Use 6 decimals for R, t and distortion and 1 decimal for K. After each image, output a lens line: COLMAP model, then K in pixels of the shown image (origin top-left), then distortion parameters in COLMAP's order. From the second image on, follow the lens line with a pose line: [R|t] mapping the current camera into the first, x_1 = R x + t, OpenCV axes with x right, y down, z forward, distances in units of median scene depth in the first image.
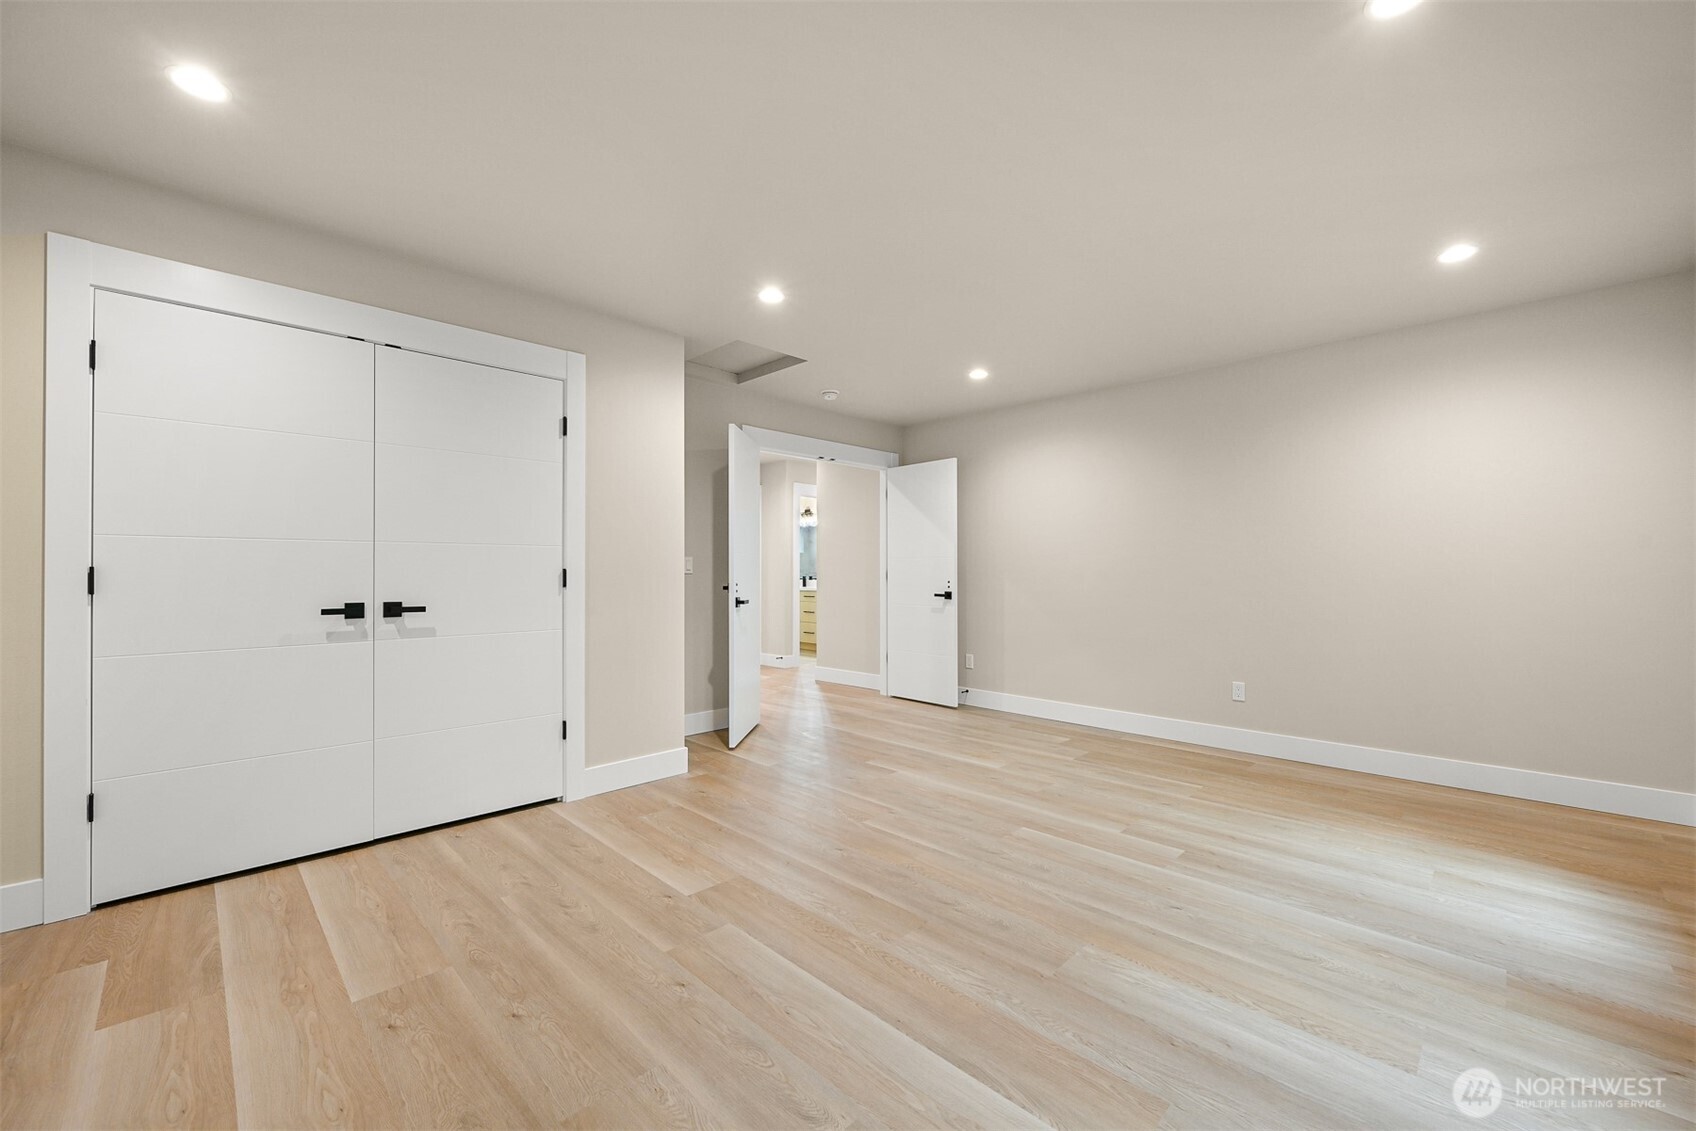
lens RADIAL K [[670.0, 0, 852.4], [0, 670.0, 568.6], [0, 0, 1]] dist [-0.002982, -0.000081]
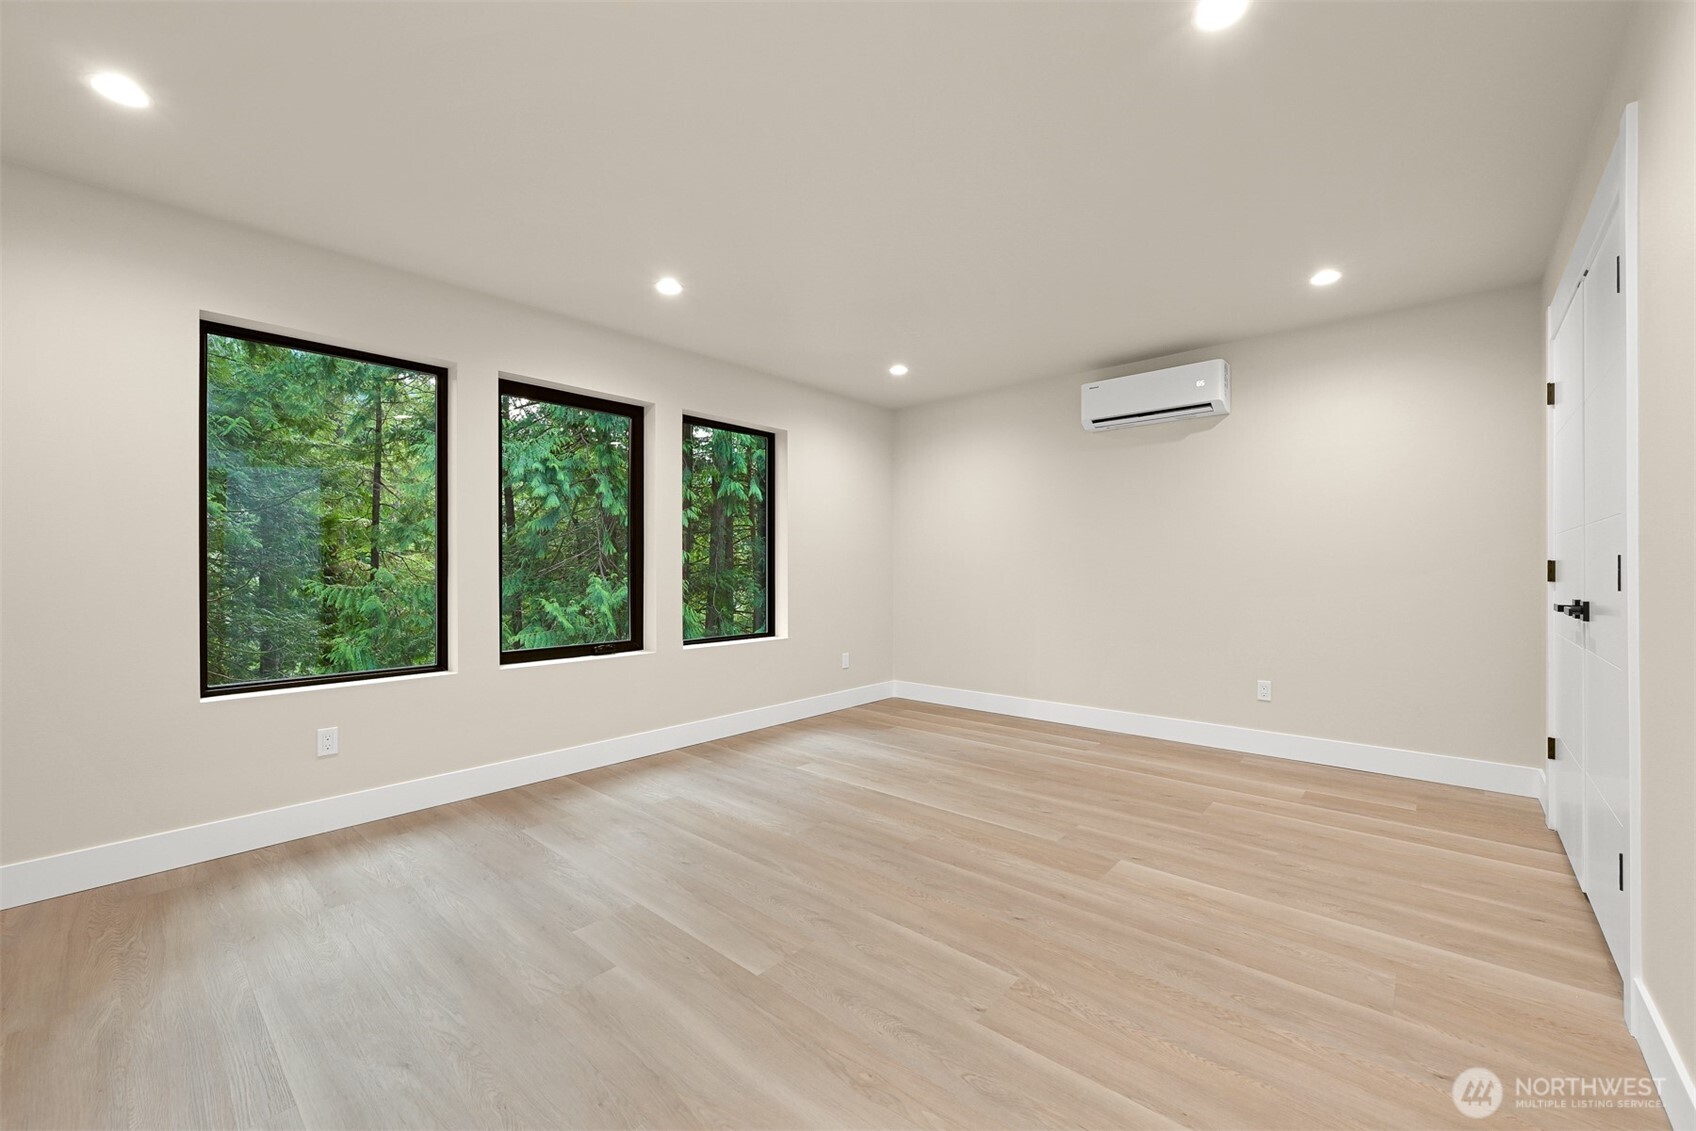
lens RADIAL K [[670.0, 0, 842.4], [0, 670.0, 568.4], [0, 0, 1]] dist [-0.002982, -0.000081]
pose [[-0.998718, 0.003319, -0.050505, 0.251599], [0.003740, 0.999959, -0.008252, 0.016600], [0.050475, -0.008430, -0.998690, 1.981828]]
